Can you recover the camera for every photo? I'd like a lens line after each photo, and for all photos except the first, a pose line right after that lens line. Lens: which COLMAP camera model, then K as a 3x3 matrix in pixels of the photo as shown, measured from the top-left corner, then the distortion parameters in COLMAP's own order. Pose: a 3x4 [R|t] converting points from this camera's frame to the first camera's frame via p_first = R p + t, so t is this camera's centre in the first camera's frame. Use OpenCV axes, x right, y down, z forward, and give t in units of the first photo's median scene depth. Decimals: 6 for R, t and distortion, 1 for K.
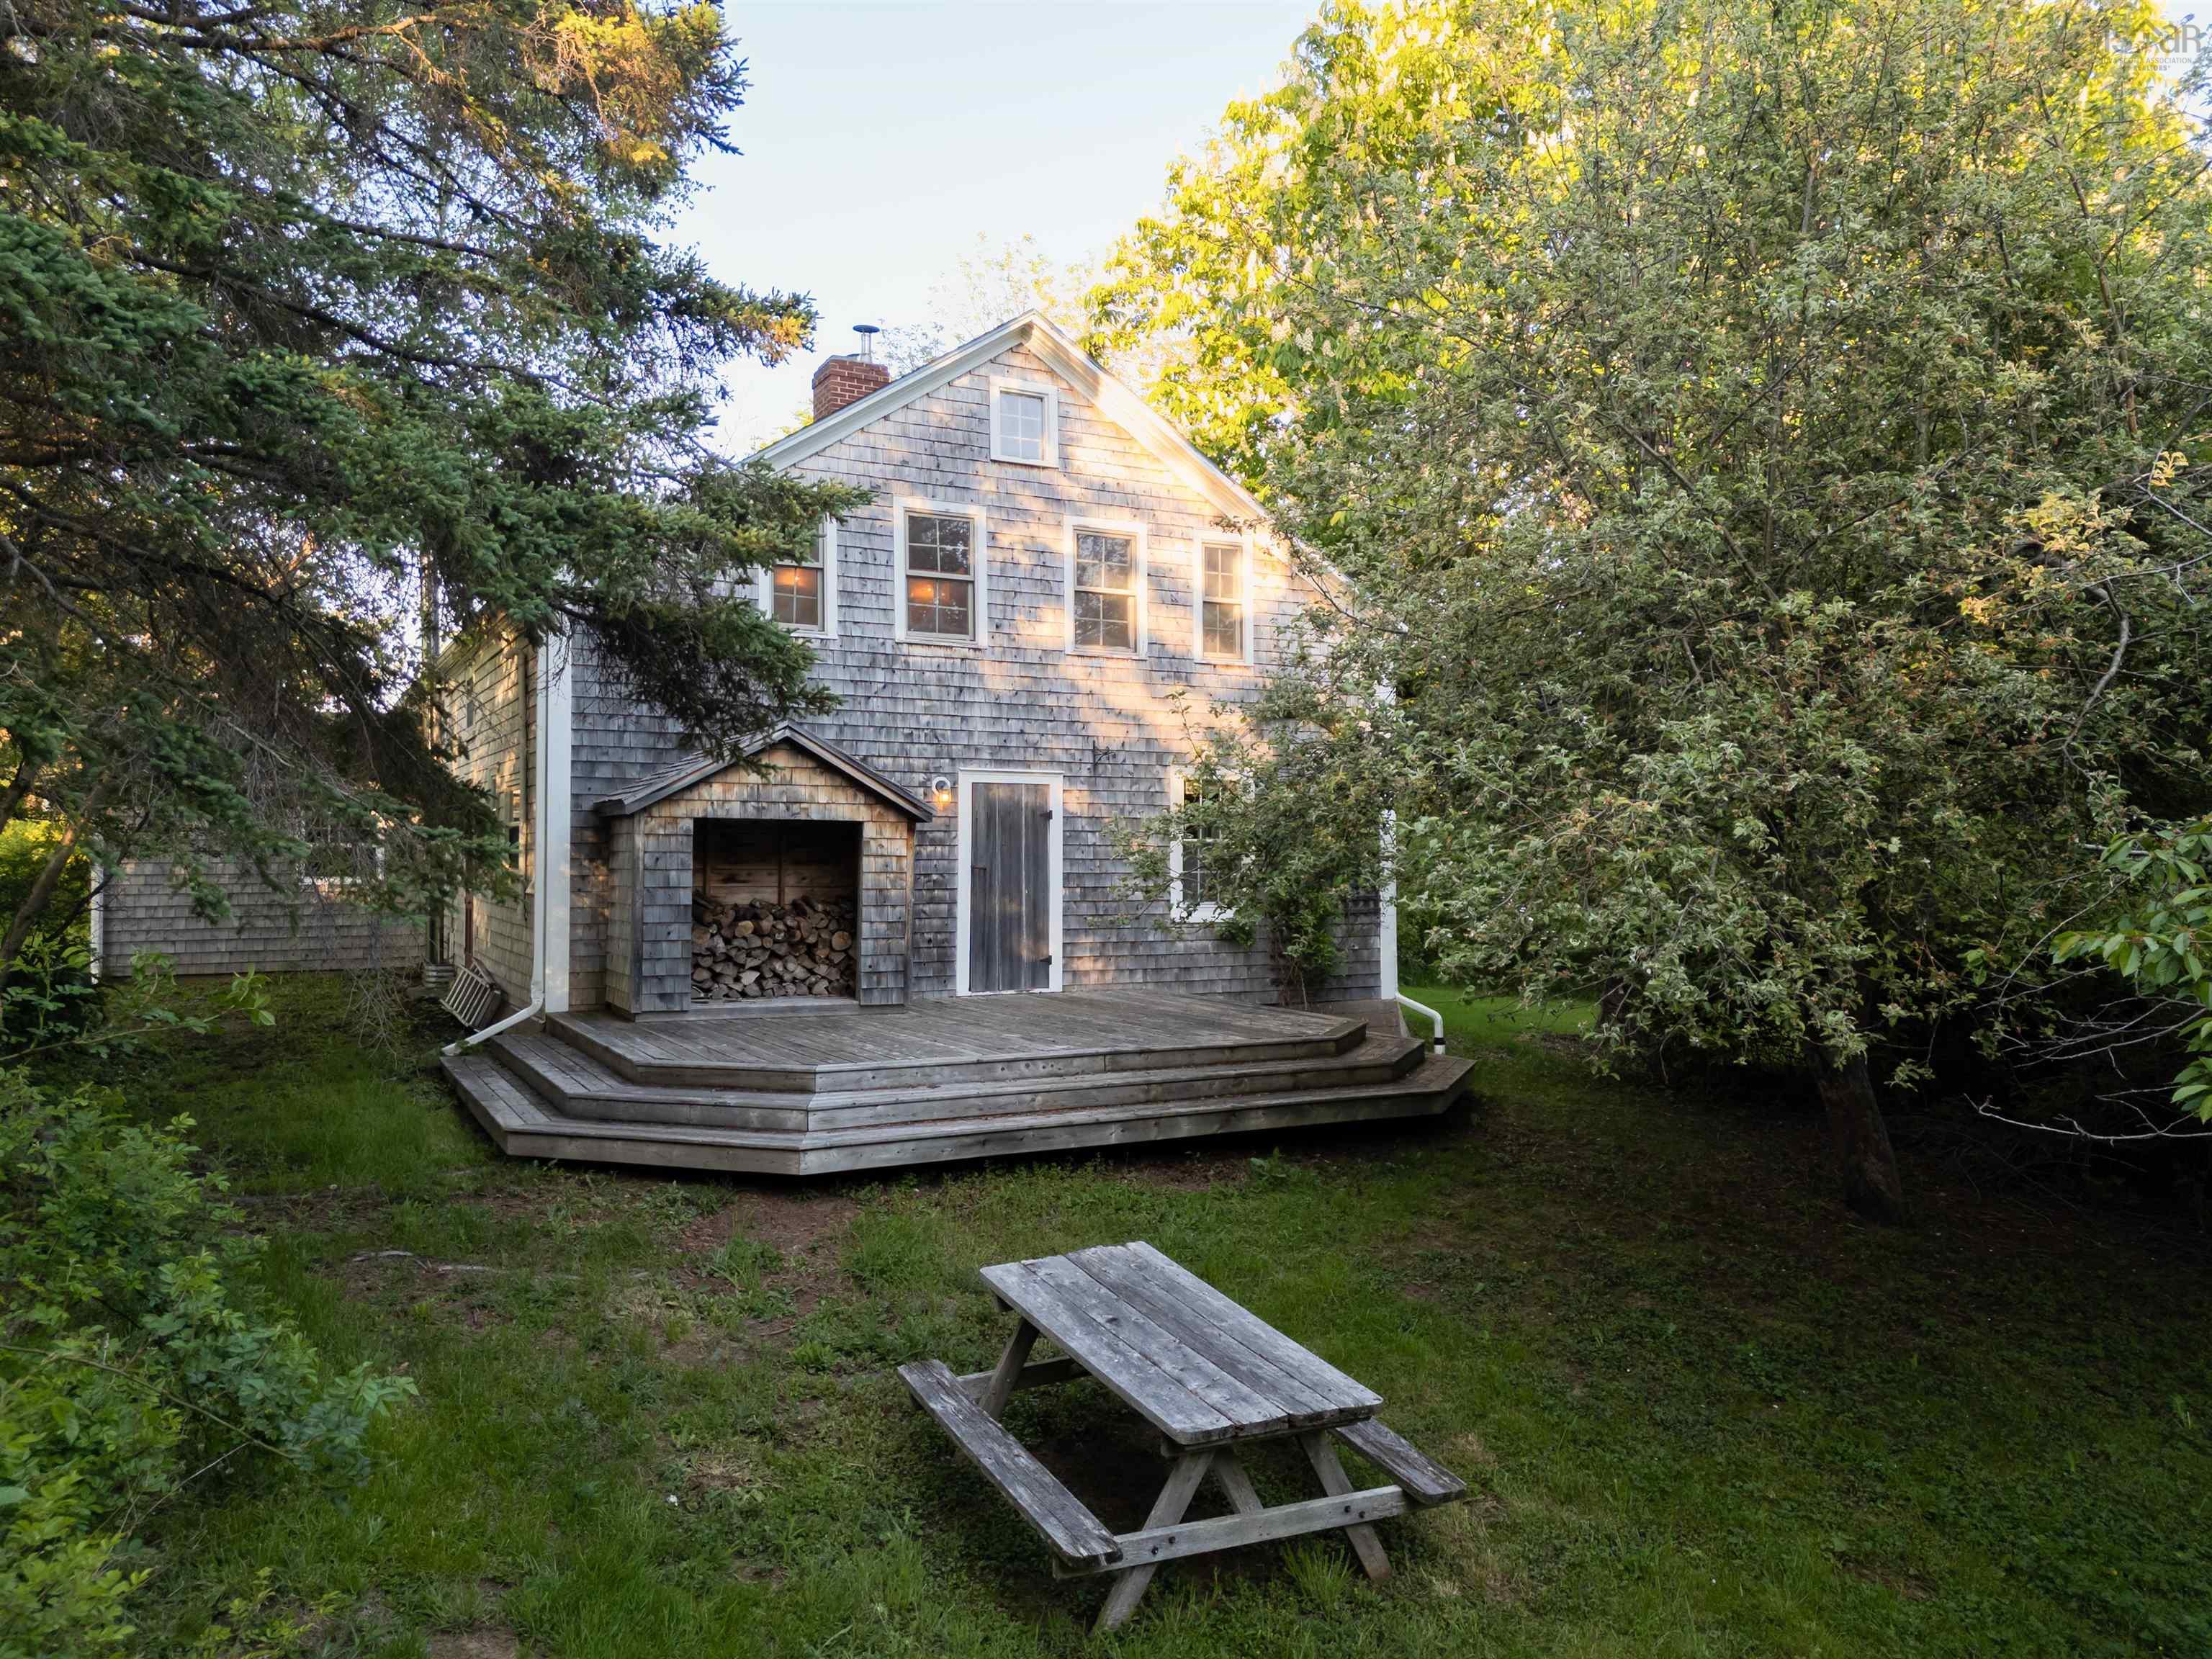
lens RADIAL K [[1653.0, 0, 1106.3], [0, 1653.0, 868.1], [0, 0, 1]] dist [0.062742, 0.006659]
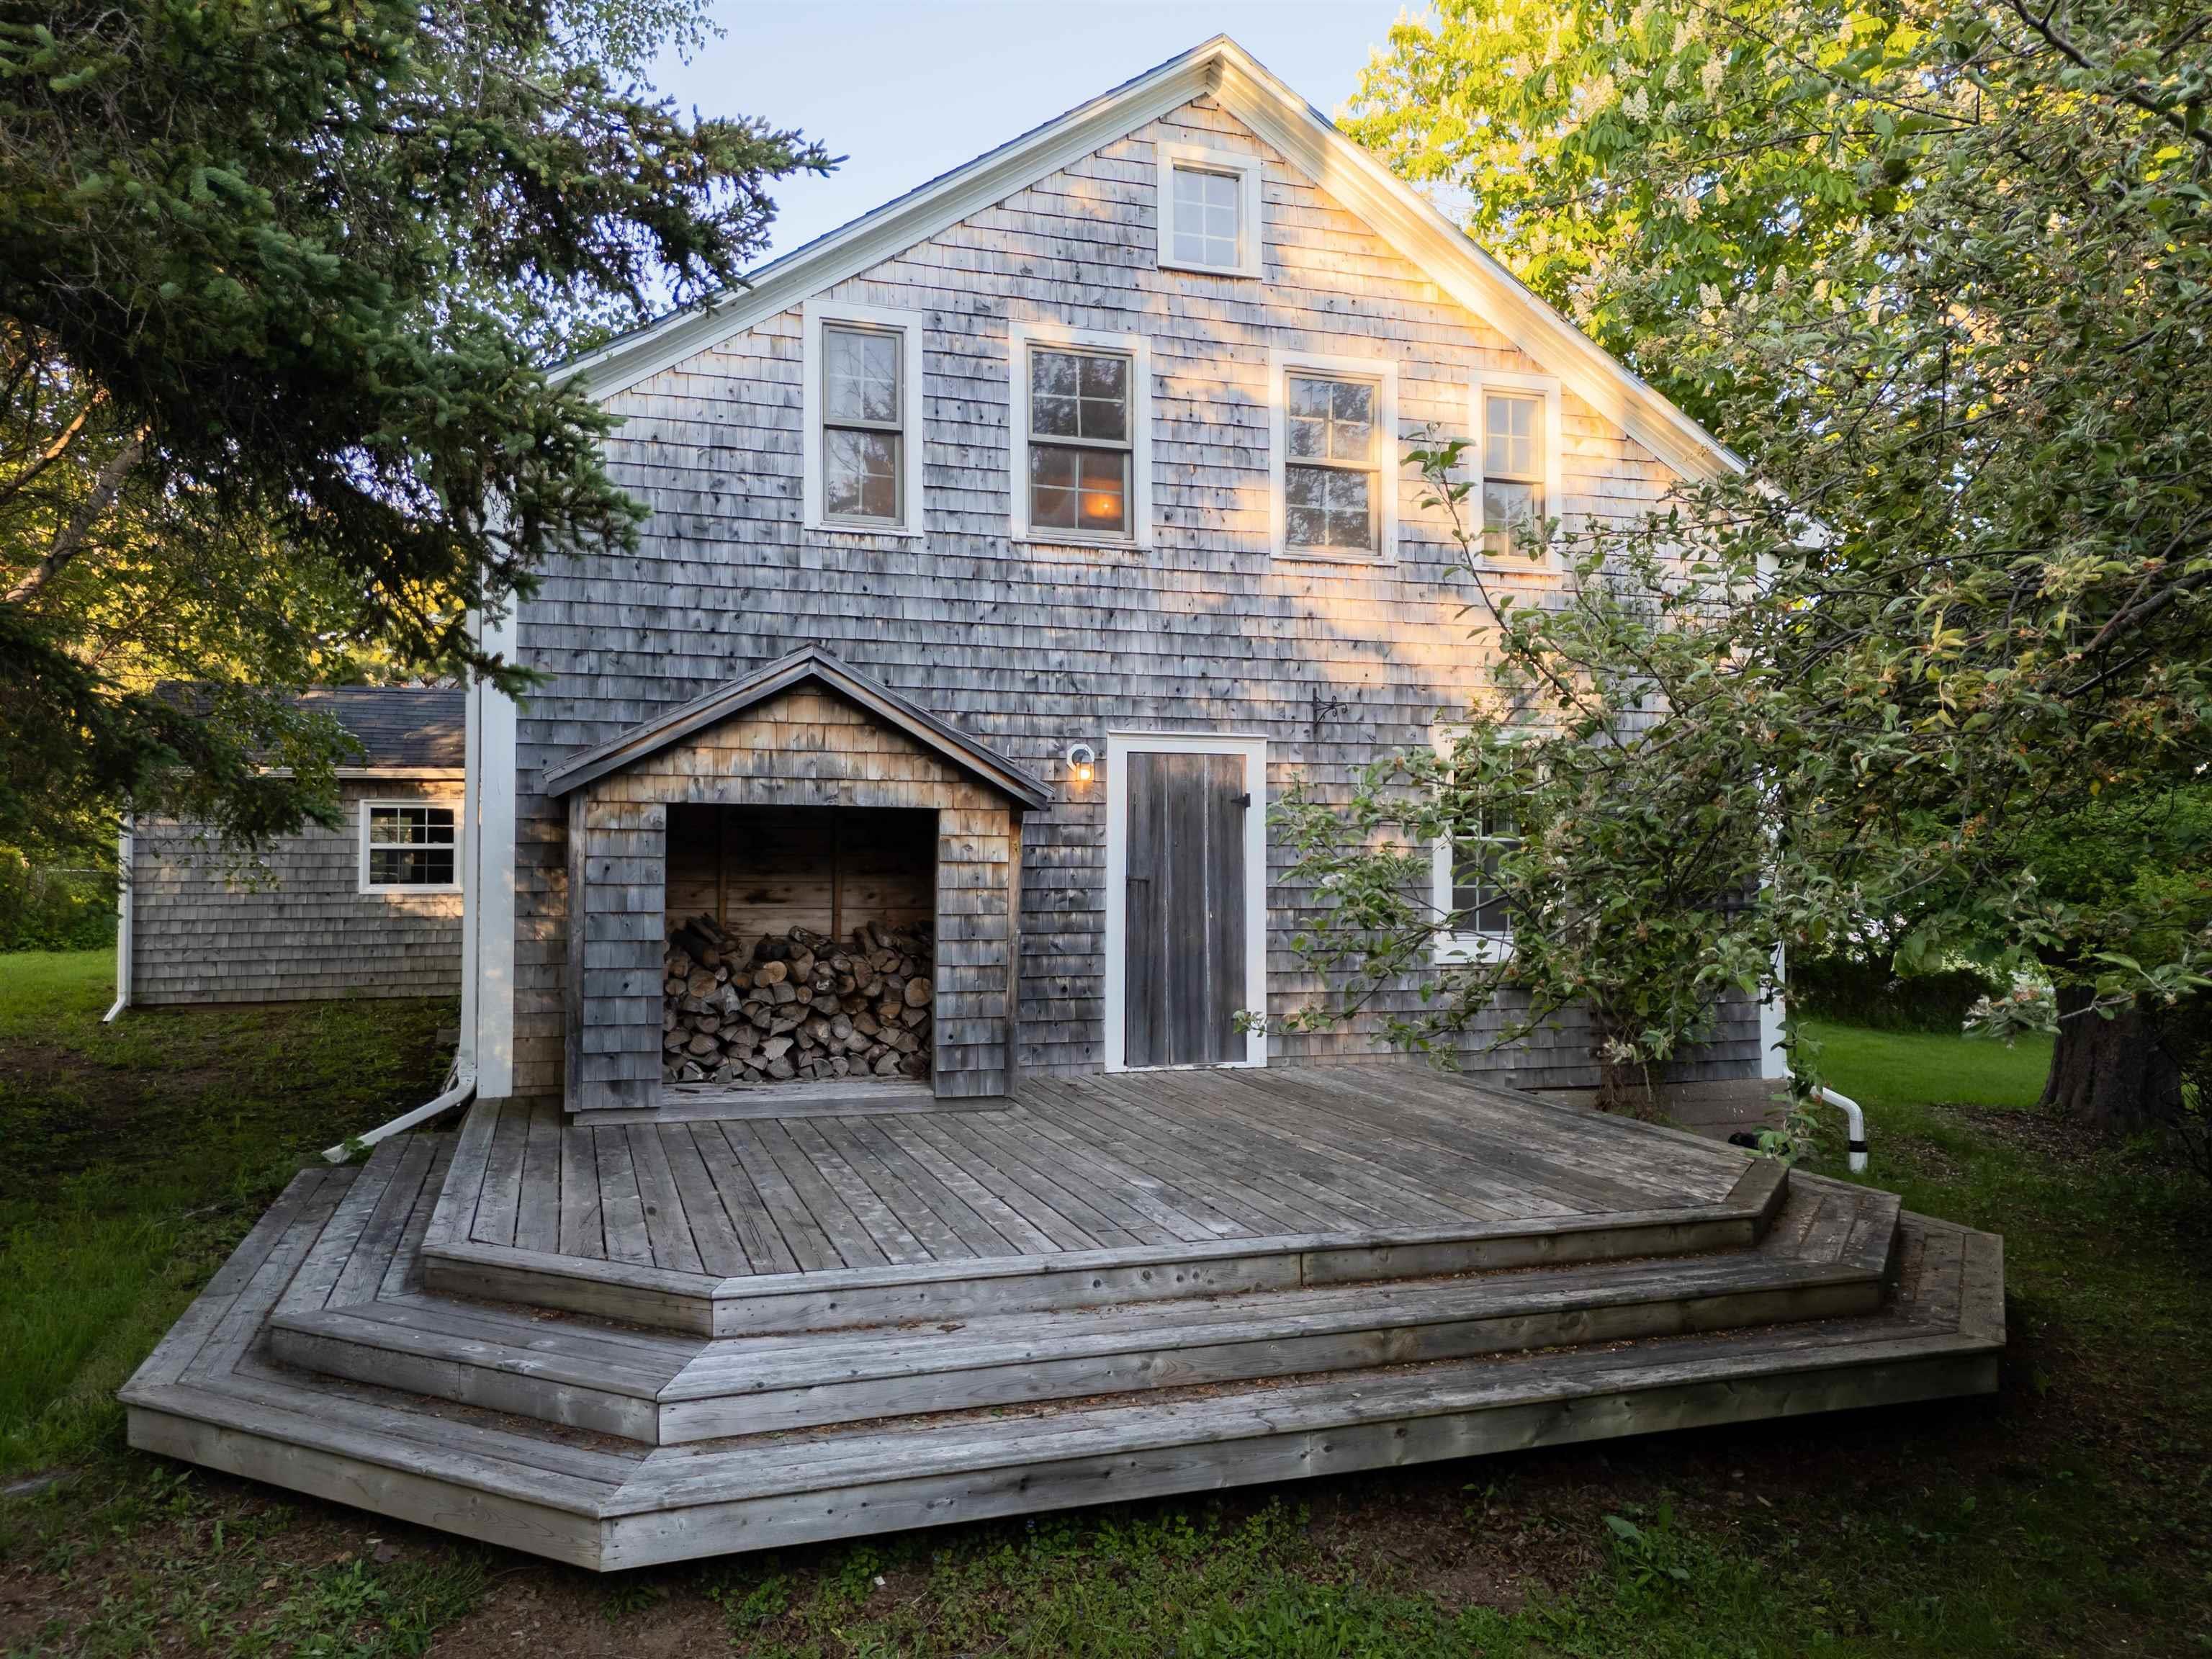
lens RADIAL K [[1643.6, 0, 1109.5], [0, 1643.6, 835.1], [0, 0, 1]] dist [0.168254, -0.367549]
pose [[0.987605, -0.000810, -0.156961, 0.016720], [-0.002338, 0.999800, -0.019870, -0.005386], [0.156945, 0.019991, 0.987405, 0.369301]]
